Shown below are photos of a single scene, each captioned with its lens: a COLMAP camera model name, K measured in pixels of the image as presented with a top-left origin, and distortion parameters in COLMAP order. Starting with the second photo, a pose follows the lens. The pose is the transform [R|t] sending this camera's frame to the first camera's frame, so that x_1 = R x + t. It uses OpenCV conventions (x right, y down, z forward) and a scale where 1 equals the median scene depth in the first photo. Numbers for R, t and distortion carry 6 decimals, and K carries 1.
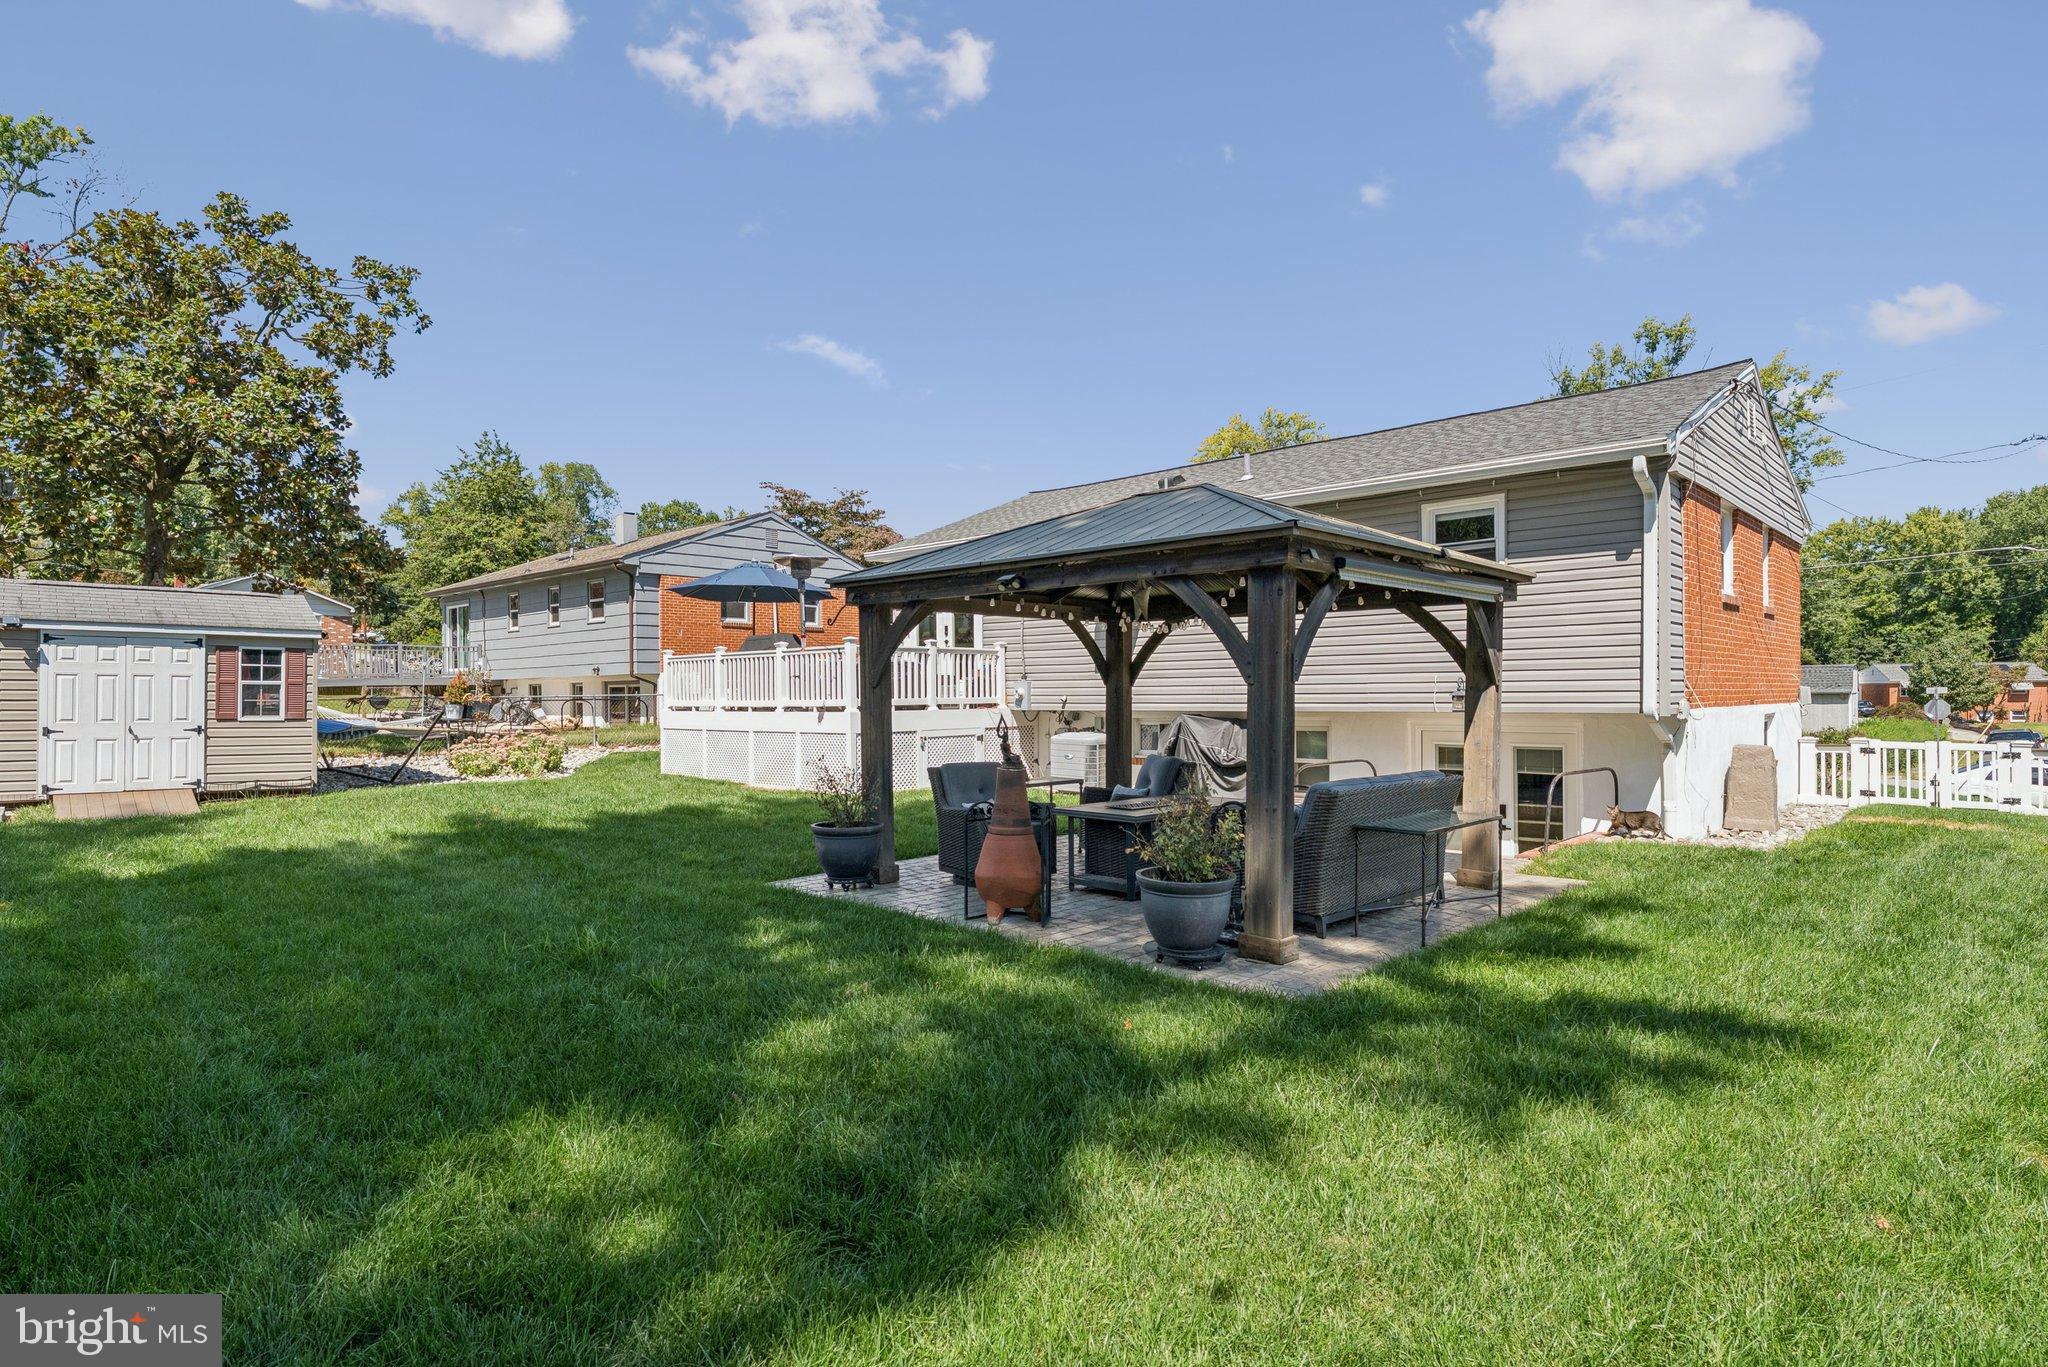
lens RADIAL K [[1045.5, 0, 1032.4], [0, 1045.5, 687.7], [0, 0, 1]] dist [0.001879, 0.000157]
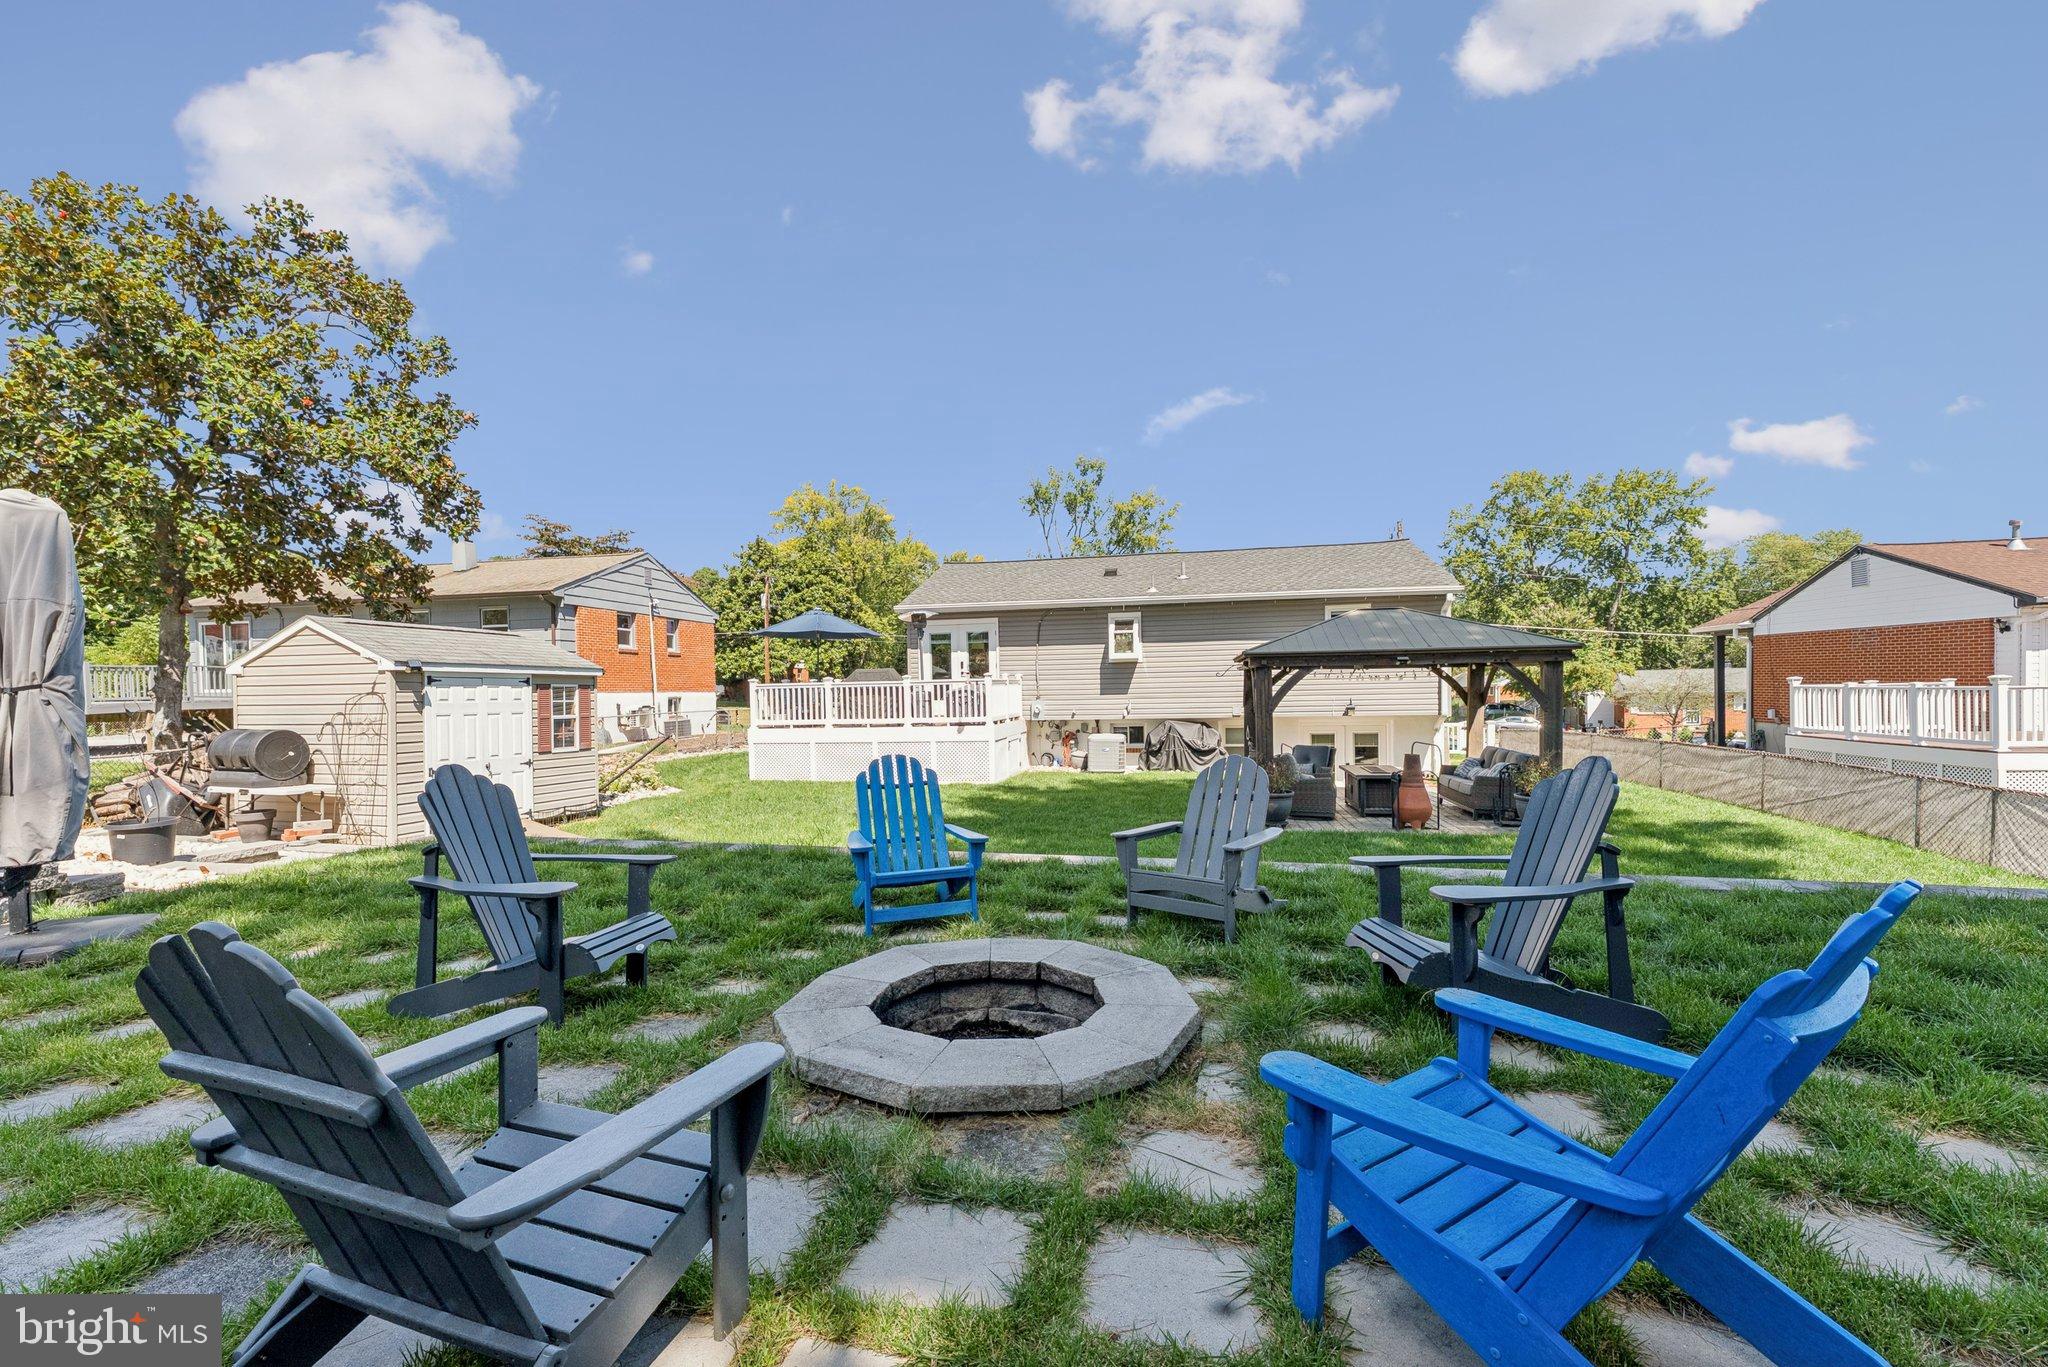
lens RADIAL K [[823.8, 0, 1021.5], [0, 823.8, 691.8], [0, 0, 1]] dist [0.001702, 0.000116]
pose [[0.850359, -0.011694, 0.526073, -0.644624], [0.010647, 0.999931, 0.005016, -0.025111], [-0.526095, 0.001336, 0.850425, 0.014640]]
